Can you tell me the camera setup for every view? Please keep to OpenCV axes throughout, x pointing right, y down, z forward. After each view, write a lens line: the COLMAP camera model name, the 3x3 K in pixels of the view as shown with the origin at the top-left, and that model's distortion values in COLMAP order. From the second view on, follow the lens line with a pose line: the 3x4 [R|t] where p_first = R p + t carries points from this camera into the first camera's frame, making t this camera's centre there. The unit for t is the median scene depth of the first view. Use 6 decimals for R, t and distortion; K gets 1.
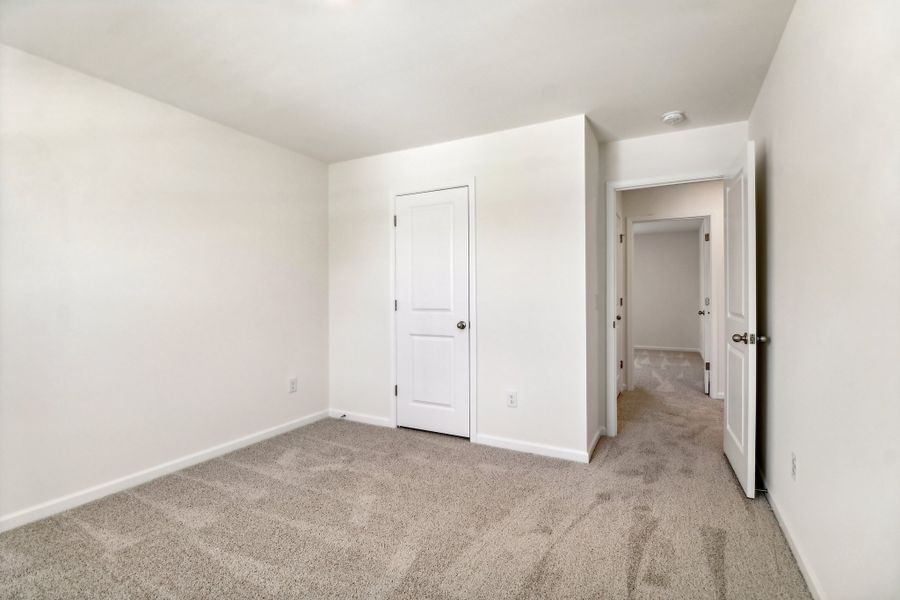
lens RADIAL K [[428.5, 0, 444.8], [0, 428.5, 296.9], [0, 0, 1]] dist [-0.002159, -0.000550]
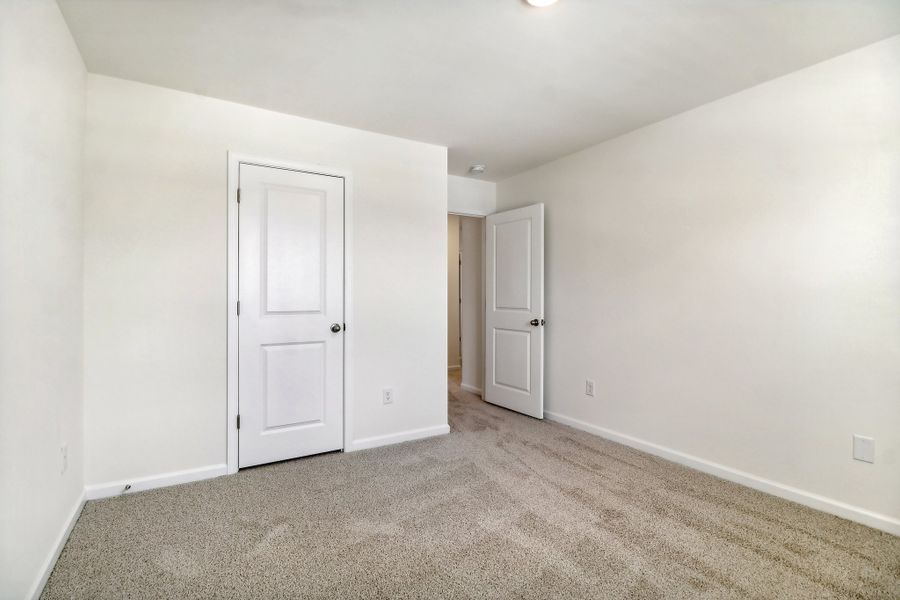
lens RADIAL K [[427.7, 0, 449.3], [0, 427.7, 292.9], [0, 0, 1]] dist [-0.000738, -0.018849]
pose [[0.498230, 0.008484, 0.867003, -0.638677], [-0.002401, 0.999962, -0.008404, -0.002000], [-0.867041, 0.002105, 0.498232, 0.340594]]
